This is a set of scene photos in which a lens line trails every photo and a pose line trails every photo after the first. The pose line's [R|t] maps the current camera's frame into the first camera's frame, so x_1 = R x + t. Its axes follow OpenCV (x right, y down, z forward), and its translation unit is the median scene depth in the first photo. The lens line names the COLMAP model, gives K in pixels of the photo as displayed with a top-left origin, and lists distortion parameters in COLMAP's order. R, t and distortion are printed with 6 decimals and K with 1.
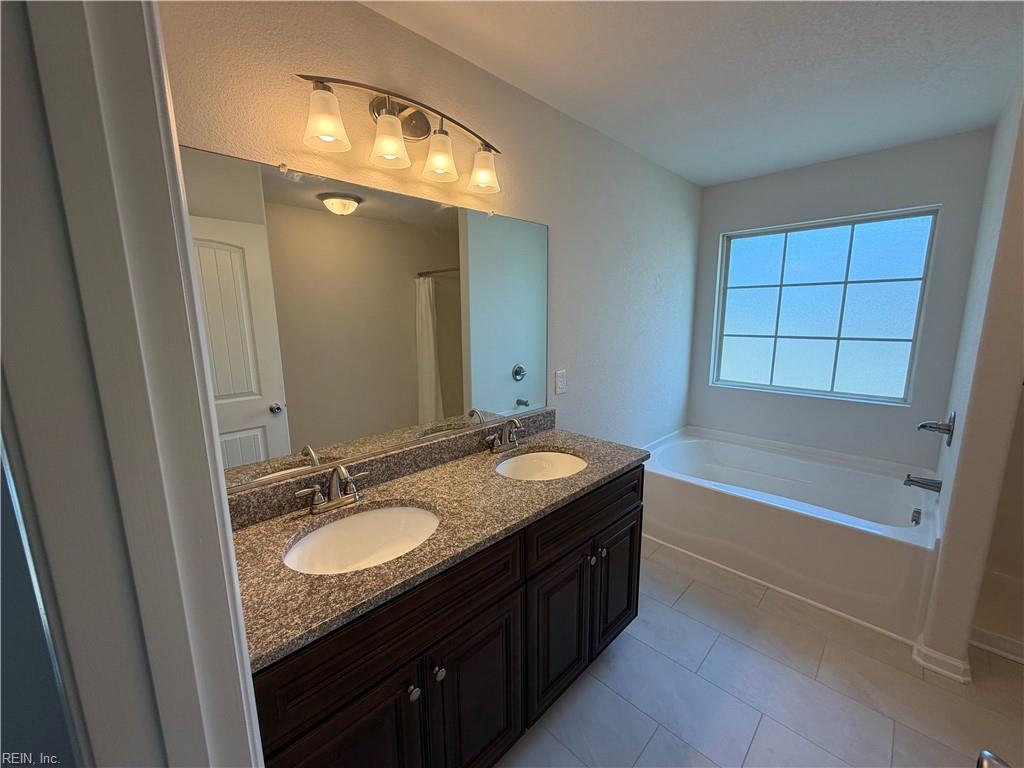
lens RADIAL K [[411.2, 0, 510.9], [0, 411.2, 384.4], [0, 0, 1]] dist [0.002259, 0.000293]
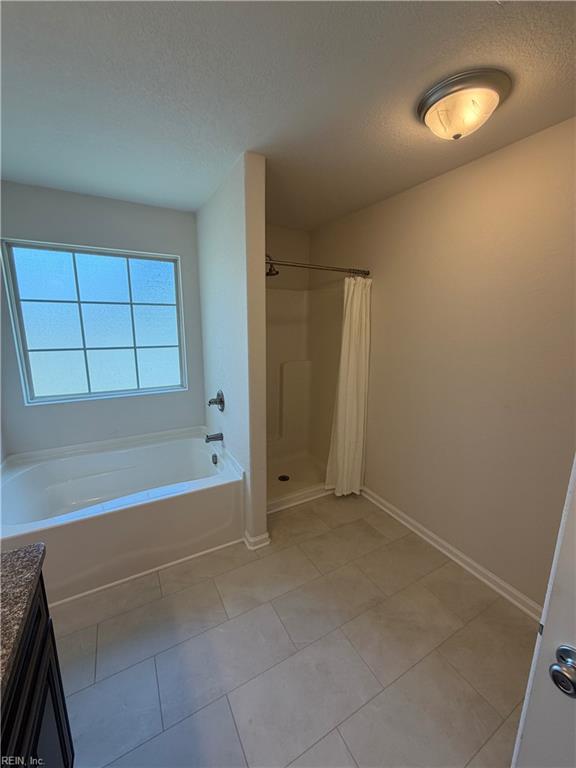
lens RADIAL K [[308.4, 0, 291.0], [0, 308.4, 383.1], [0, 0, 1]] dist [0.002259, 0.000293]
pose [[0.281893, -0.174025, 0.943531, 0.011734], [0.152350, 0.979055, 0.135060, -0.075323], [-0.947273, 0.105674, 0.302502, 0.335795]]
